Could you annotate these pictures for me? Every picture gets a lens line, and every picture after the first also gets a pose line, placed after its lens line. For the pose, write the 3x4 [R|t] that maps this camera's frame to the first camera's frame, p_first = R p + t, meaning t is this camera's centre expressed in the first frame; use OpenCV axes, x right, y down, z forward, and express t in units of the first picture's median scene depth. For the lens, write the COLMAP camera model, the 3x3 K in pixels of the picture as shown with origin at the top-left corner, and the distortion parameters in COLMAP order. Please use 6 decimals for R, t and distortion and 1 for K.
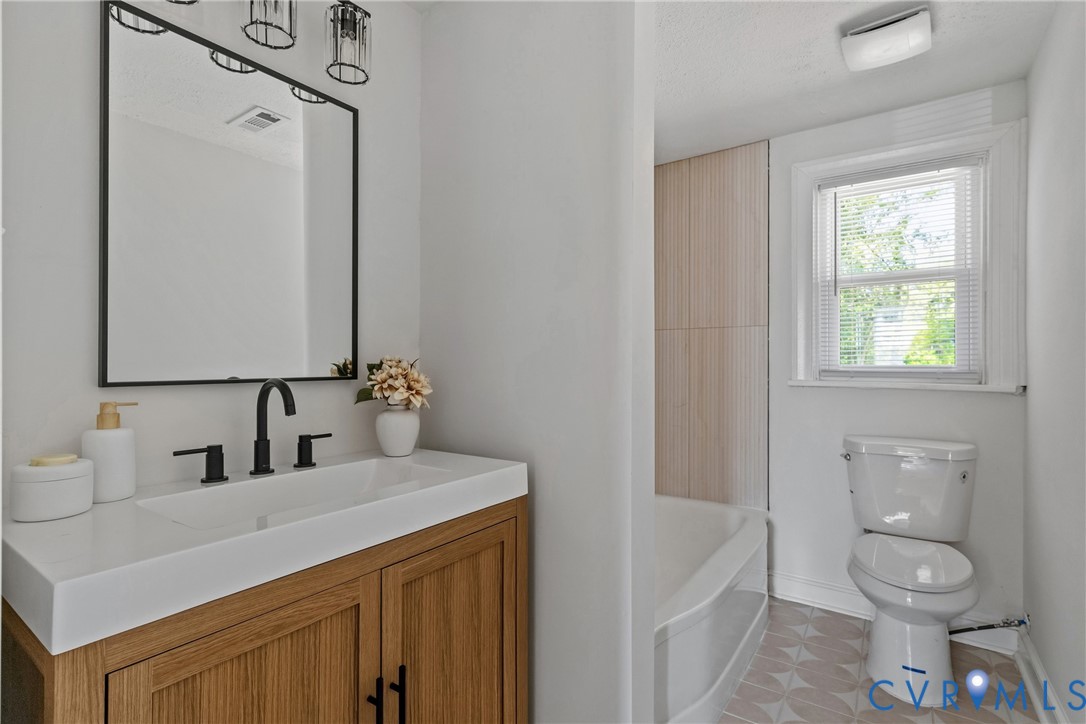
lens RADIAL K [[520.4, 0, 546.1], [0, 520.4, 363.5], [0, 0, 1]] dist [0.005180, -0.001916]
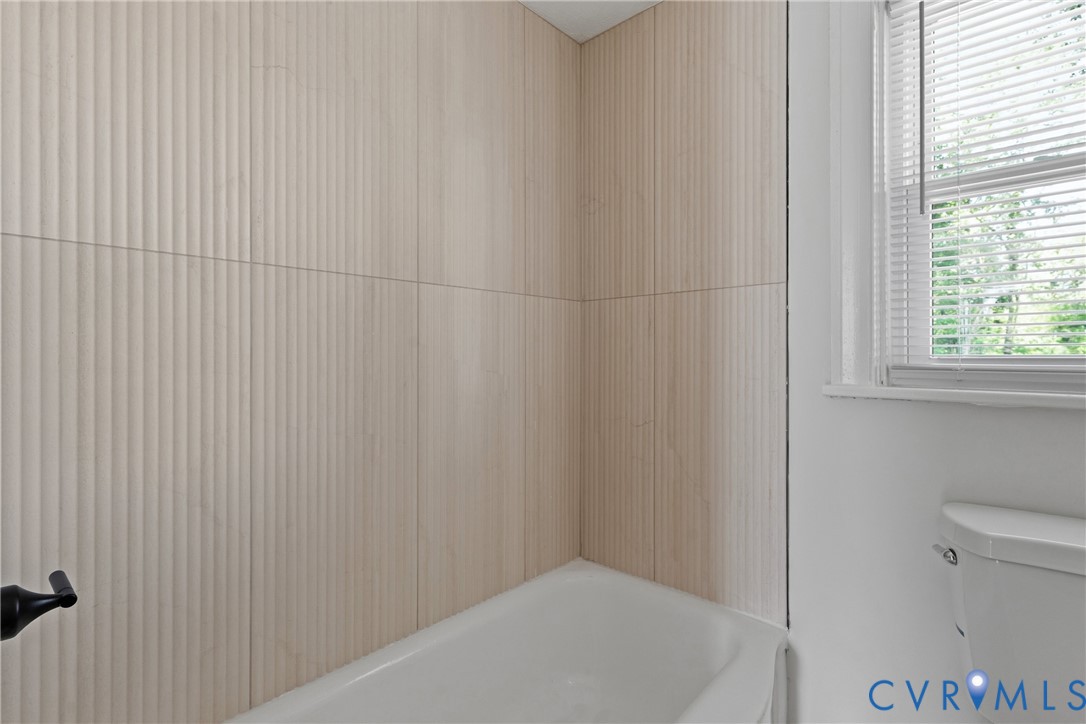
lens RADIAL K [[520.4, 0, 543.3], [0, 520.4, 352.7], [0, 0, 1]] dist [0.005180, -0.001916]
pose [[0.993356, 0.000677, -0.115083, 0.234058], [-0.001159, 0.999991, -0.004124, 0.002023], [0.115079, 0.004230, 0.993347, 0.428855]]
